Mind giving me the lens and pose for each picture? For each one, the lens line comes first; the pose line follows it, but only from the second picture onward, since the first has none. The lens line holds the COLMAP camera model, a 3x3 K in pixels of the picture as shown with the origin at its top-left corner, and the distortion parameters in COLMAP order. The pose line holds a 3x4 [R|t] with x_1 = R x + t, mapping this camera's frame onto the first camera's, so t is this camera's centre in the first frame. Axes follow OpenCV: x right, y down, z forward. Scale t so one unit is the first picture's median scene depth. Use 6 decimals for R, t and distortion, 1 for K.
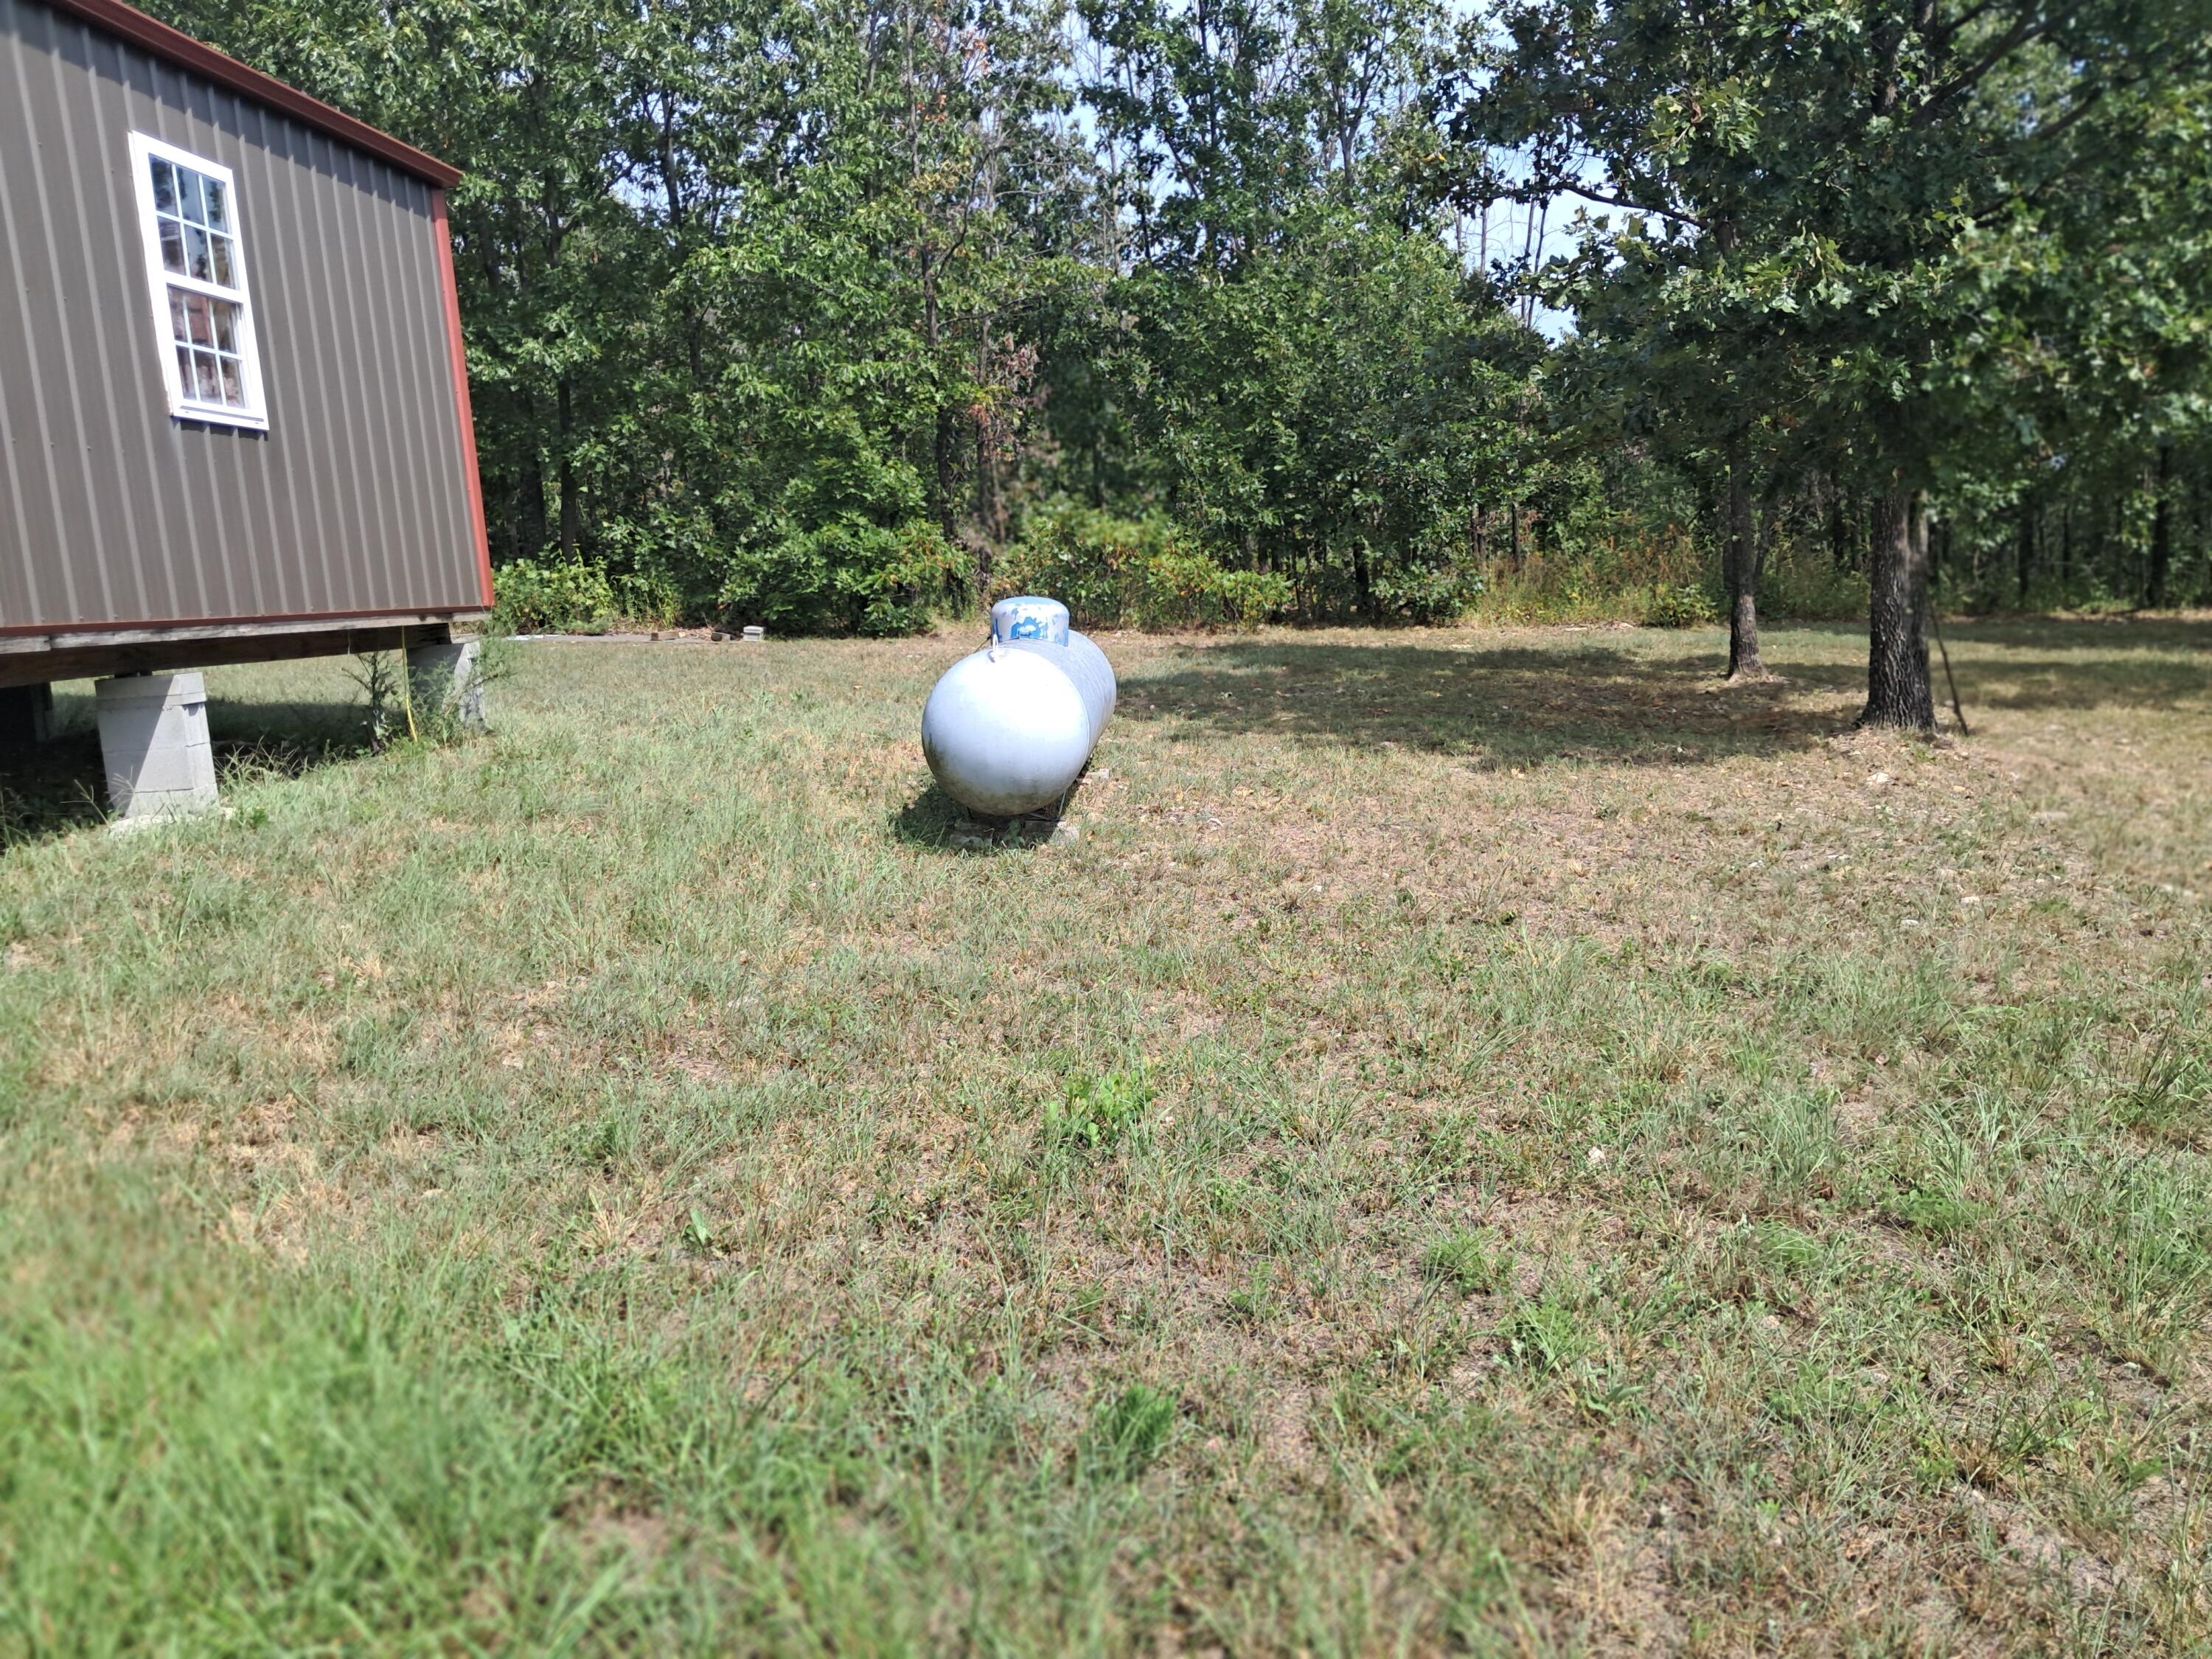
lens RADIAL K [[1735.1, 0, 1106.0], [0, 1735.1, 829.5], [0, 0, 1]] dist [-0.000077, -0.004078]
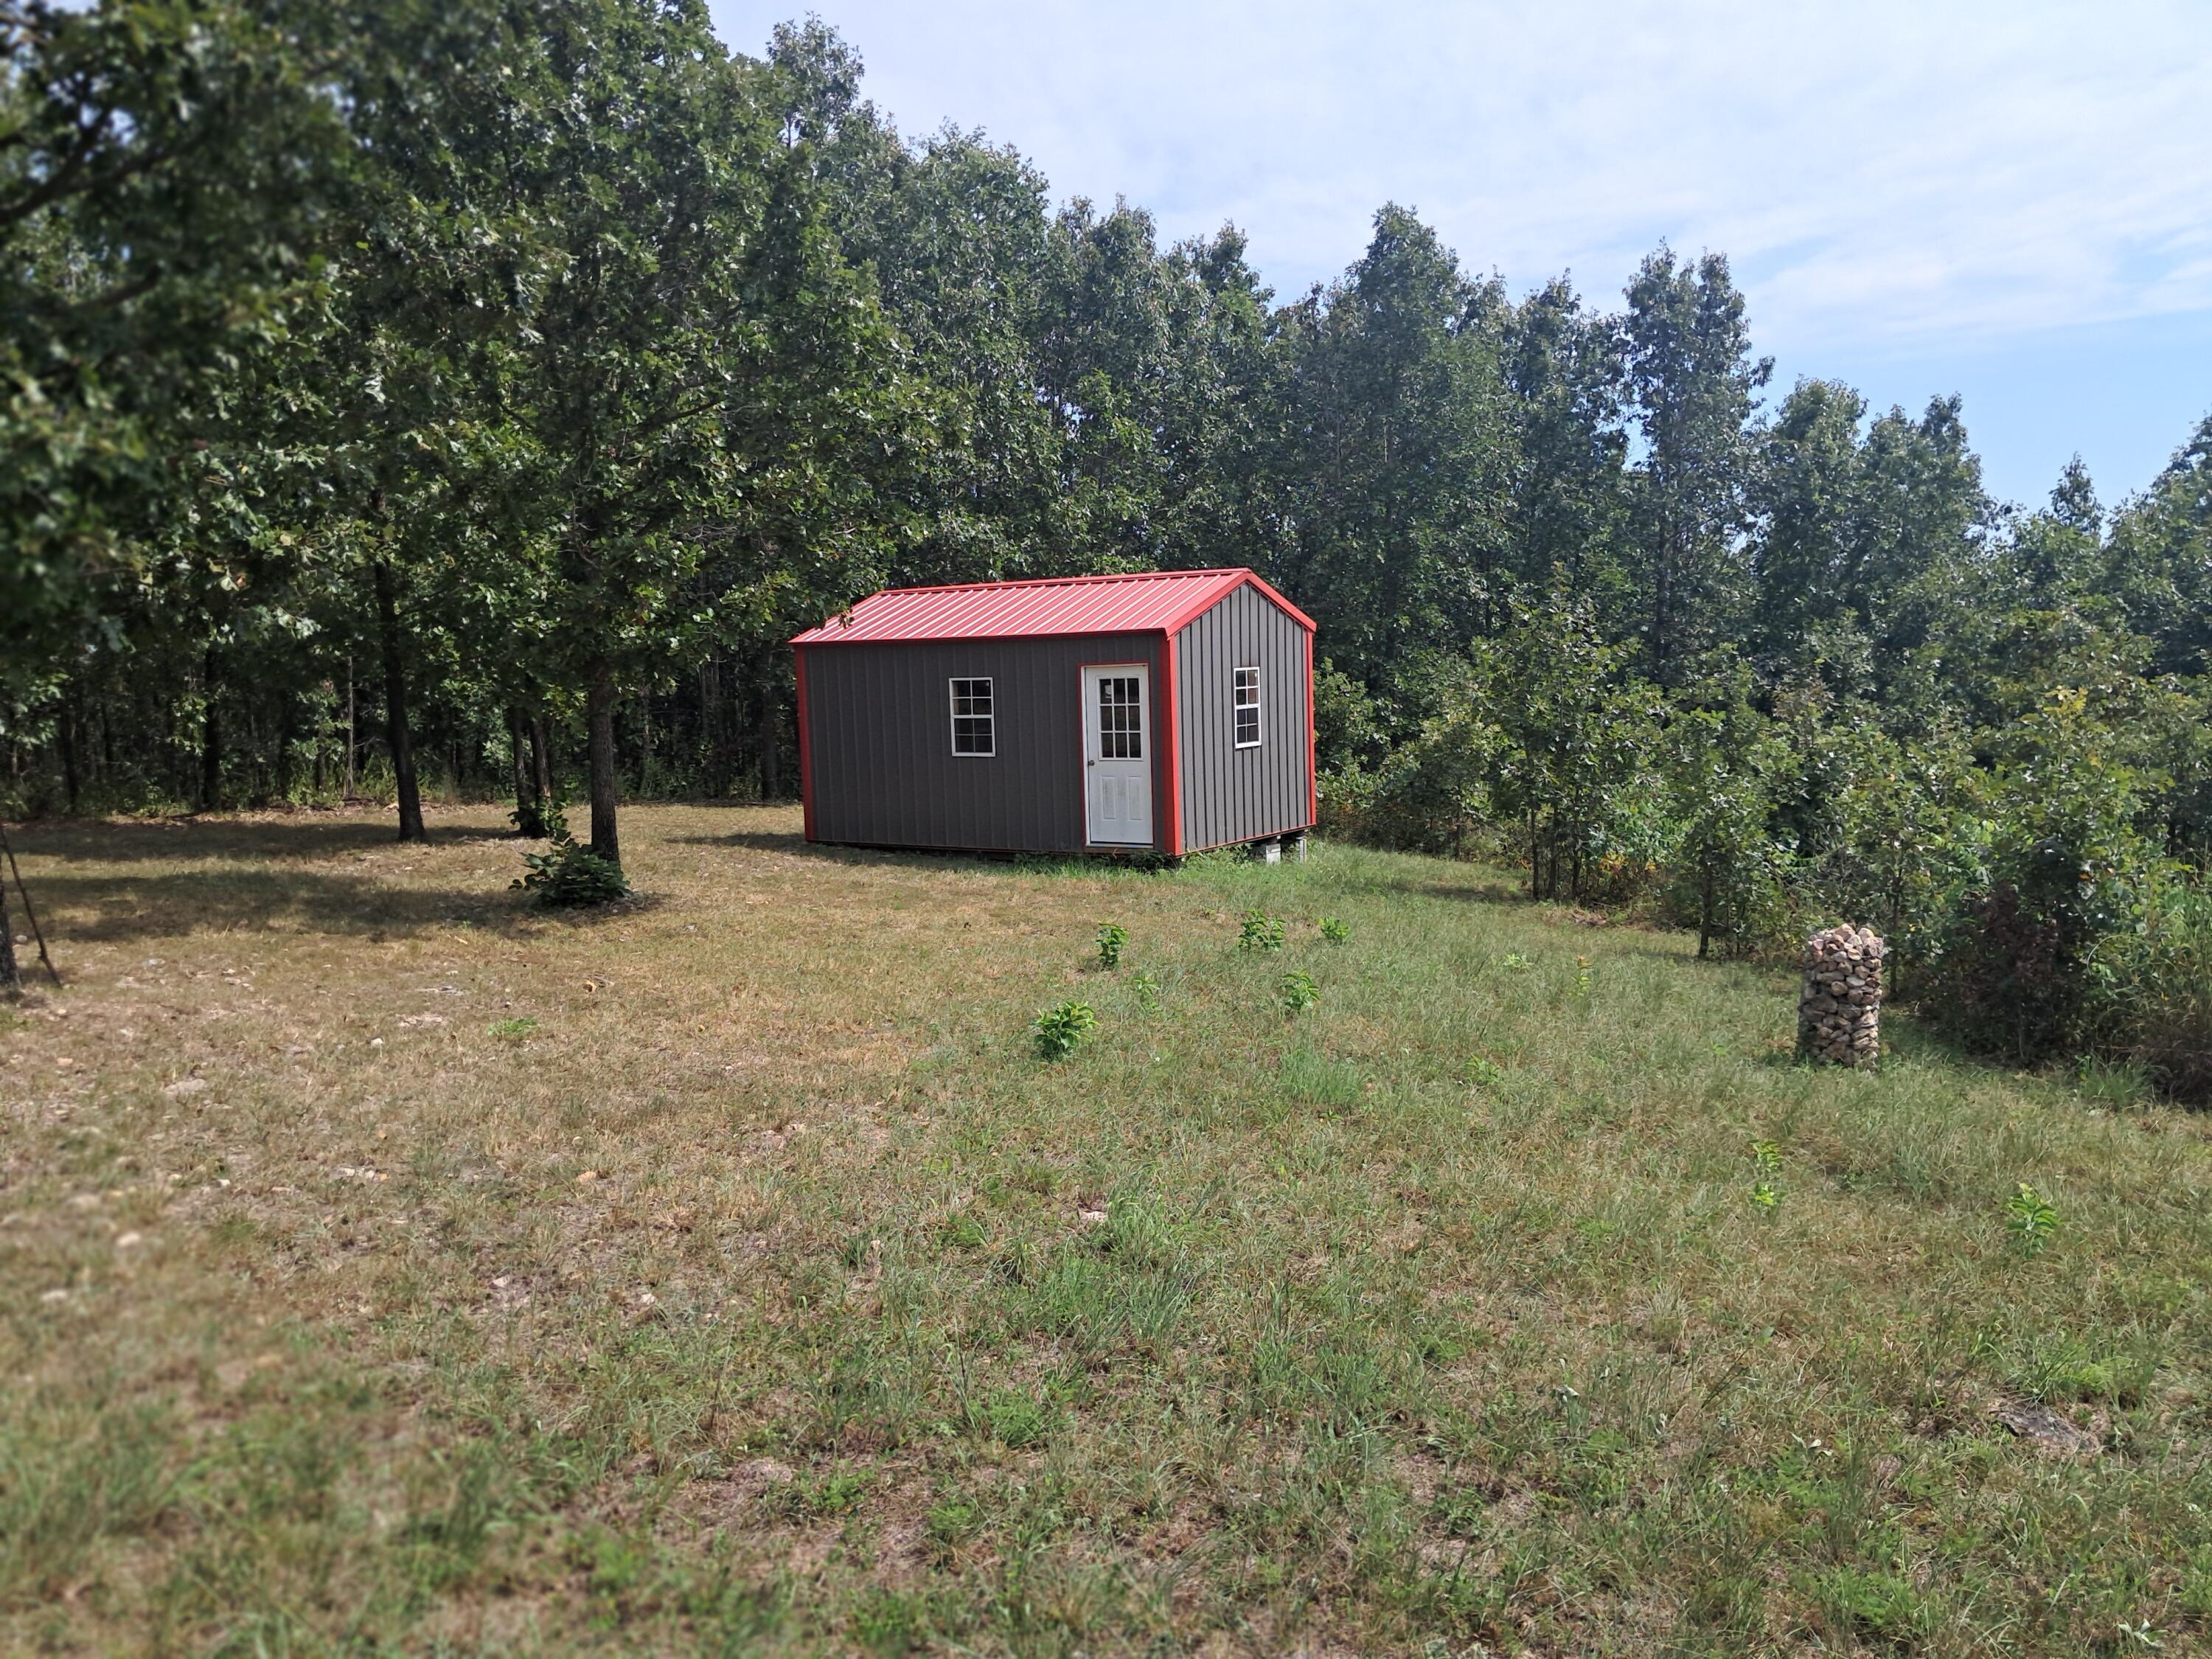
lens RADIAL K [[1797.5, 0, 1106.0], [0, 1797.5, 829.5], [0, 0, 1]] dist [0.027512, -0.002758]
pose [[0.535410, -0.012731, 0.844497, 0.033637], [0.107885, 0.992726, -0.053433, -0.032710], [-0.837674, 0.119717, 0.532889, 0.118810]]
